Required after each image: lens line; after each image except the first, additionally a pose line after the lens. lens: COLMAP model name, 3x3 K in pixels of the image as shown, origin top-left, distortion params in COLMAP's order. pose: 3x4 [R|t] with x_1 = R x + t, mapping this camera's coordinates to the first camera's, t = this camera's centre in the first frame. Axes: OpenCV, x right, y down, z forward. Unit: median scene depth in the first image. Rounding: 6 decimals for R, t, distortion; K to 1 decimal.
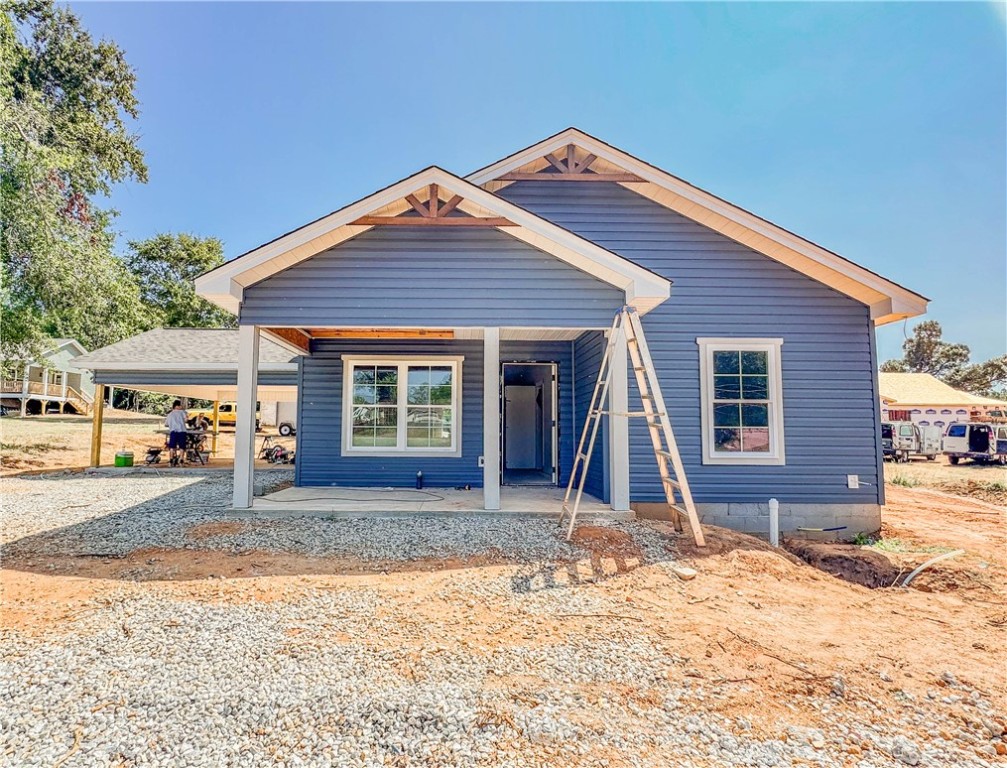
lens RADIAL K [[575.1, 0, 503.5], [0, 575.1, 384.0], [0, 0, 1]] dist [-0.001452, -0.000411]
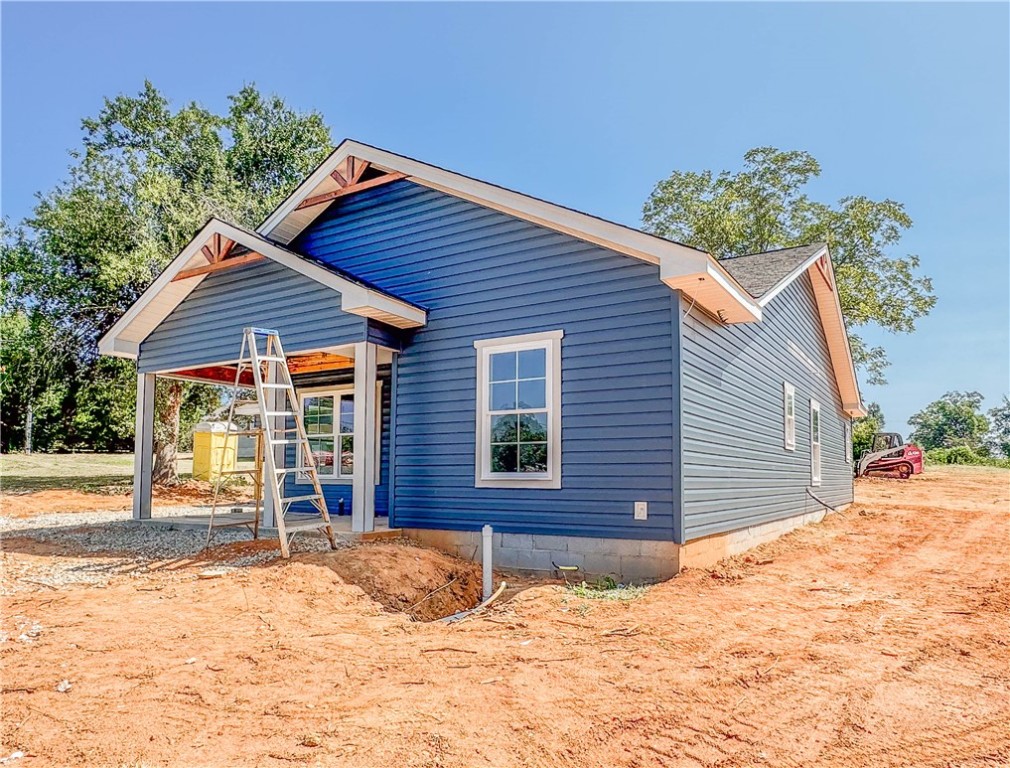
lens RADIAL K [[685.8, 0, 505.1], [0, 685.8, 450.8], [0, 0, 1]] dist [-0.000054, 0.000242]
pose [[0.838982, -0.023480, -0.543653, 0.946836], [0.057727, 0.997271, 0.046014, 0.038999], [0.541089, -0.069988, 0.838048, 0.155056]]
